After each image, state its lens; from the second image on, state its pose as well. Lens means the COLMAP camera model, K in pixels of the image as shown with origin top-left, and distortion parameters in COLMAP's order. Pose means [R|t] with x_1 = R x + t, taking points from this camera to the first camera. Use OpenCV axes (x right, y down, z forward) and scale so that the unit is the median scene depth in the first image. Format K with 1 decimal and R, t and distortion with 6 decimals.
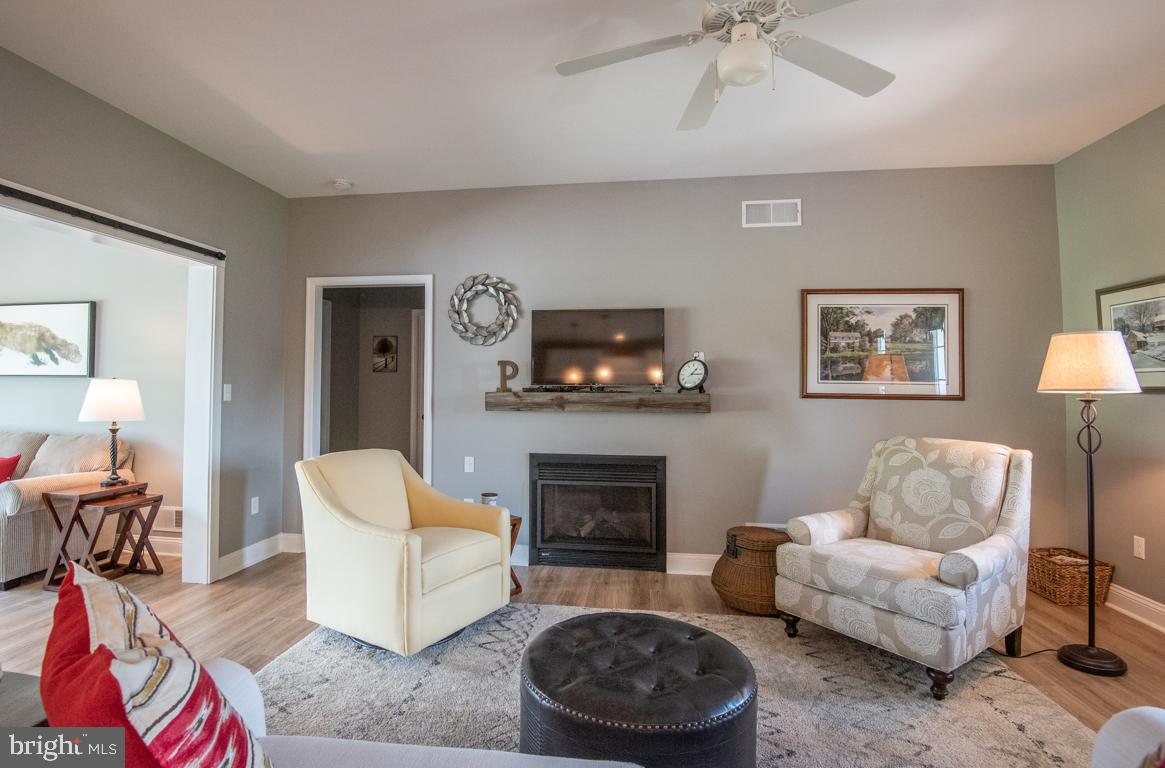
lens RADIAL K [[577.1, 0, 543.6], [0, 577.1, 364.8], [0, 0, 1]] dist [-0.011918, -0.022131]
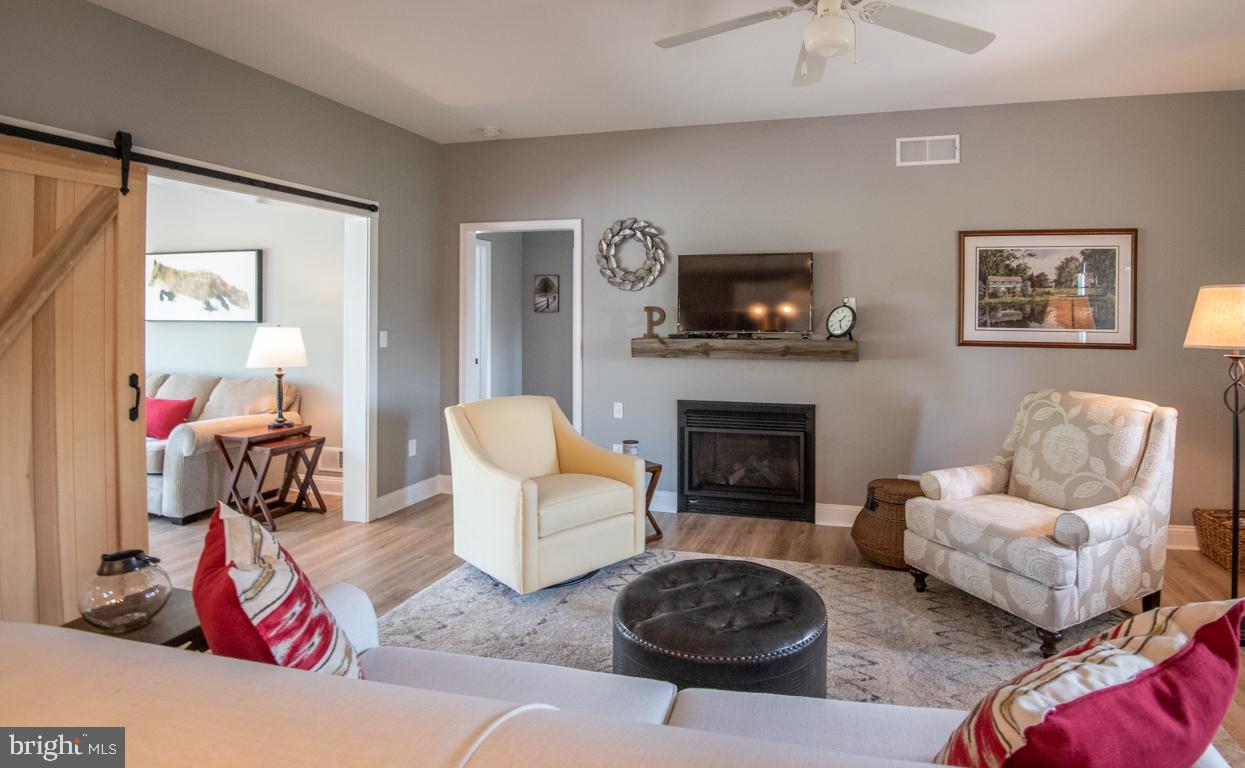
lens RADIAL K [[637.8, 0, 685.2], [0, 637.8, 308.8], [0, 0, 1]] dist [-0.004845, -0.028467]
pose [[0.995581, -0.003139, -0.093858, 0.099271], [0.005667, 0.999628, 0.026683, -0.034168], [0.093739, -0.027097, 0.995228, -0.089199]]
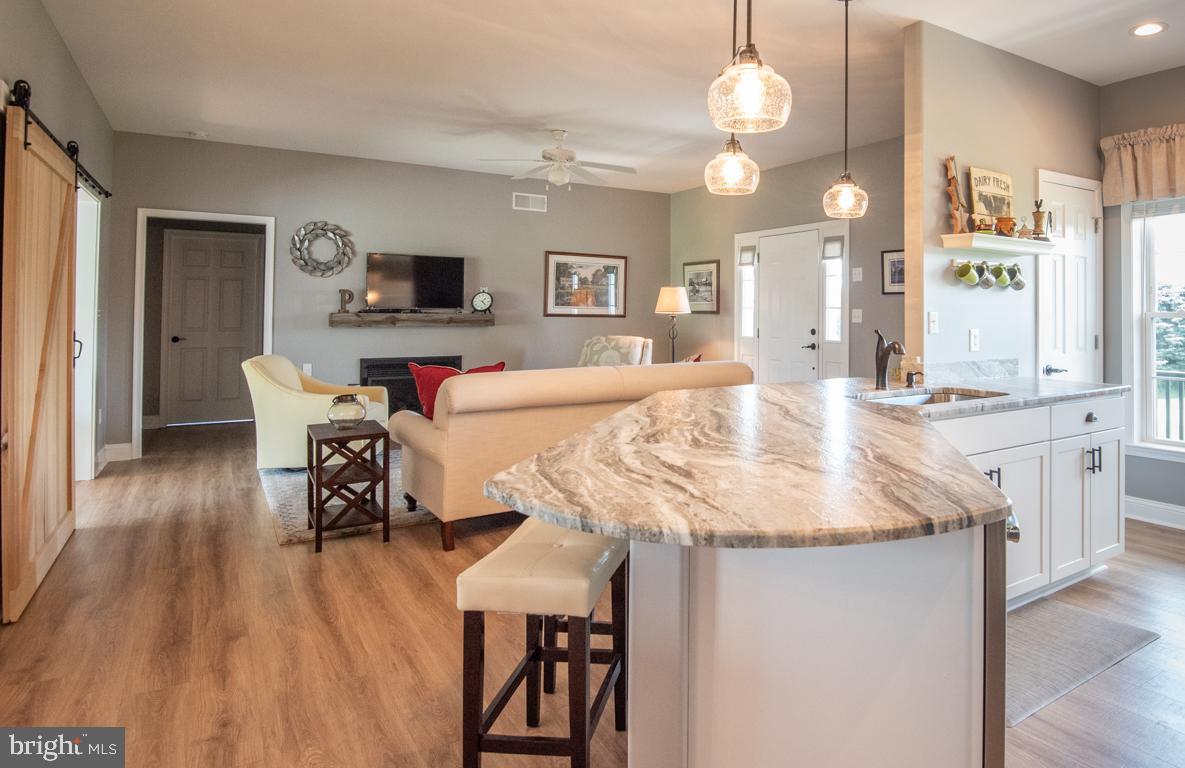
lens RADIAL K [[725.1, 0, 712.3], [0, 725.1, 295.1], [0, 0, 1]] dist [0.004608, -0.022228]
pose [[0.719733, 0.017223, 0.694037, -0.657589], [-0.028958, 0.999567, 0.005225, -0.029106], [-0.693647, -0.023859, 0.719920, -0.843423]]
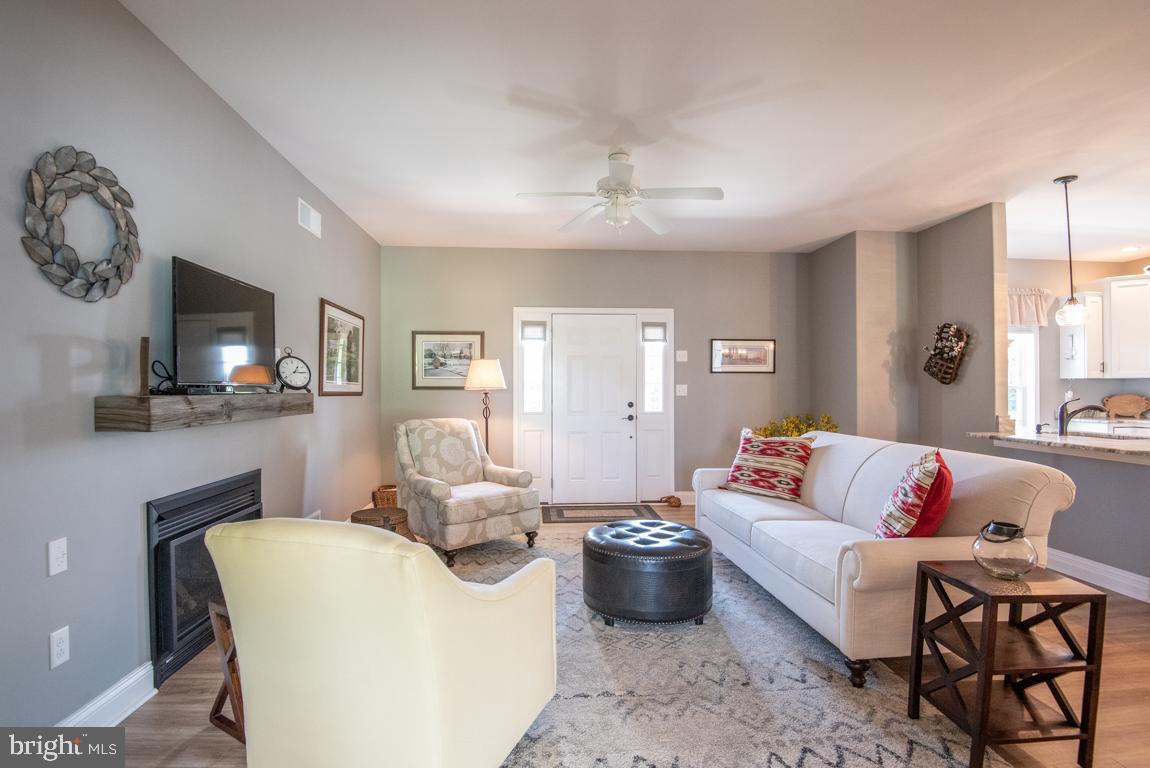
lens RADIAL K [[555.4, 0, 570.3], [0, 555.4, 383.4], [0, 0, 1]] dist [-0.000387, -0.031590]
pose [[-0.225836, 0.003887, 0.974158, -0.700728], [-0.036008, 0.999275, -0.012335, 0.029352], [-0.973500, -0.037863, -0.225532, 0.776124]]
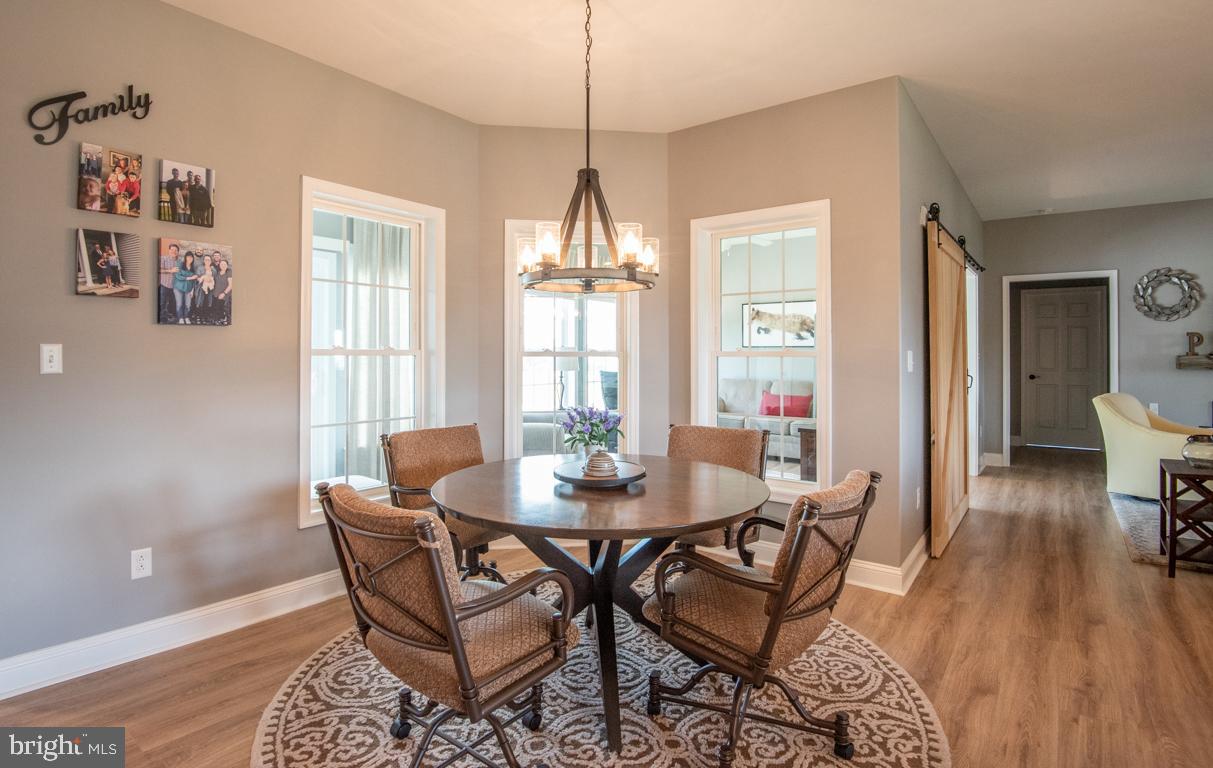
lens RADIAL K [[601.6, 0, 592.9], [0, 601.6, 348.0], [0, 0, 1]] dist [-0.043651, -0.002177]
pose [[0.874870, -0.006983, -0.484307, -0.688919], [0.020488, 0.999535, 0.022600, -0.031053], [0.483924, -0.029694, 0.874606, -0.896994]]
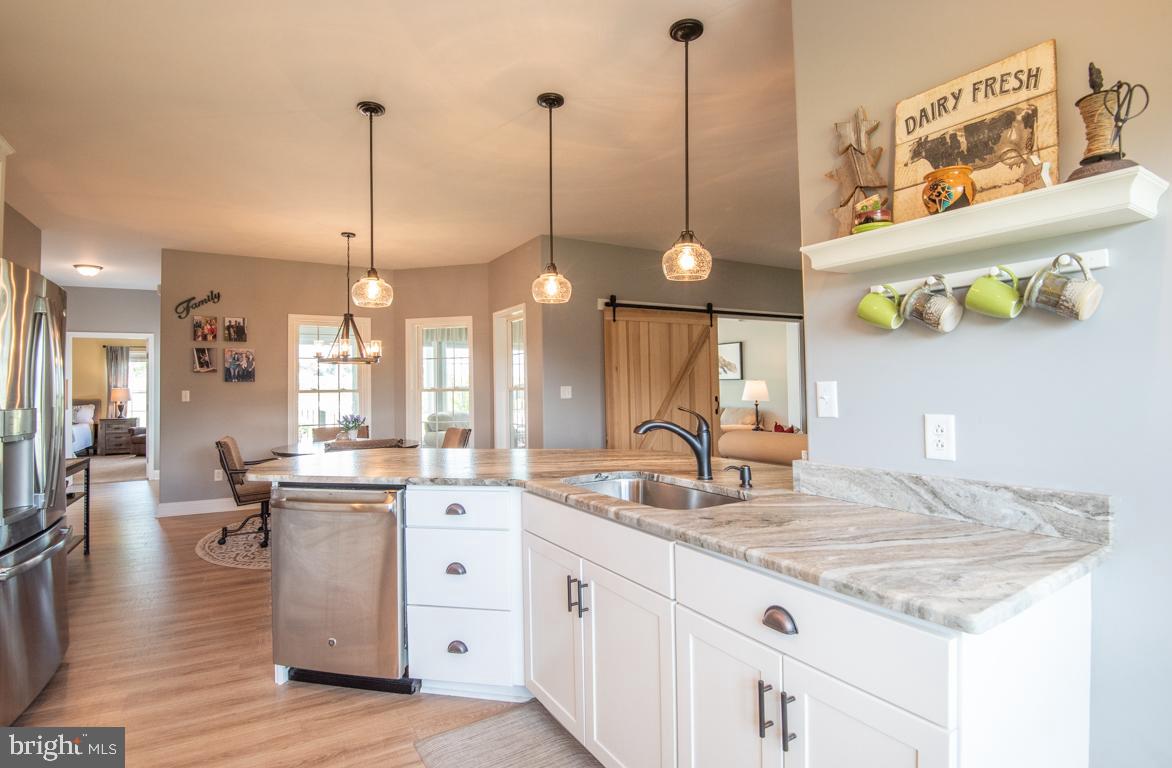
lens RADIAL K [[567.2, 0, 592.1], [0, 567.2, 372.3], [0, 0, 1]] dist [-0.003312, -0.028206]
pose [[0.646763, -0.032901, -0.761981, 0.445493], [0.047225, 0.998880, -0.003046, -0.026208], [0.761227, -0.034014, 0.647592, -0.803928]]
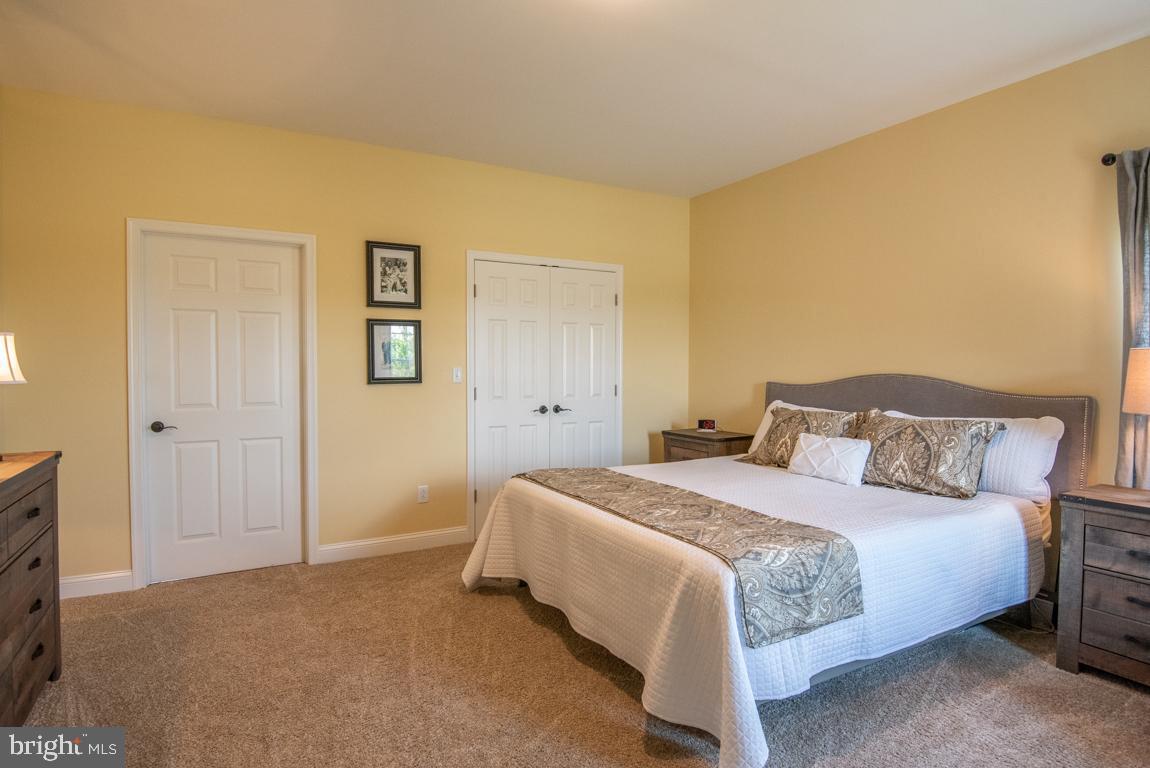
lens RADIAL K [[596.7, 0, 574.6], [0, 596.7, 382.6], [0, 0, 1]] dist [-0.006344, -0.019179]
pose [[-0.775599, 0.012050, -0.631110, -2.462509], [0.019149, 0.999807, -0.004443, -0.041726], [0.630935, -0.015532, -0.775680, -0.728923]]
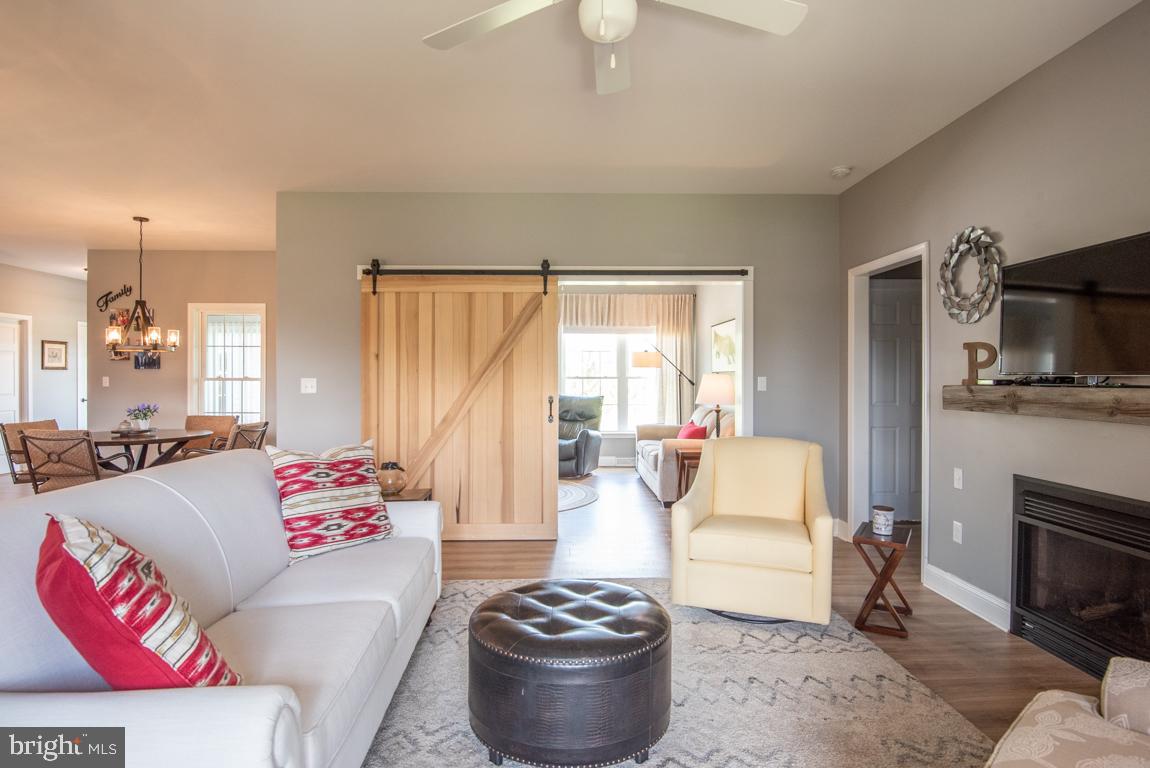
lens RADIAL K [[620.6, 0, 573.0], [0, 620.6, 382.6], [0, 0, 1]] dist [-0.002833, -0.024116]
pose [[0.186828, 0.003245, -0.982387, 0.648853], [0.037392, 0.999246, 0.010412, 0.017872], [0.981681, -0.038679, 0.186566, 0.375046]]
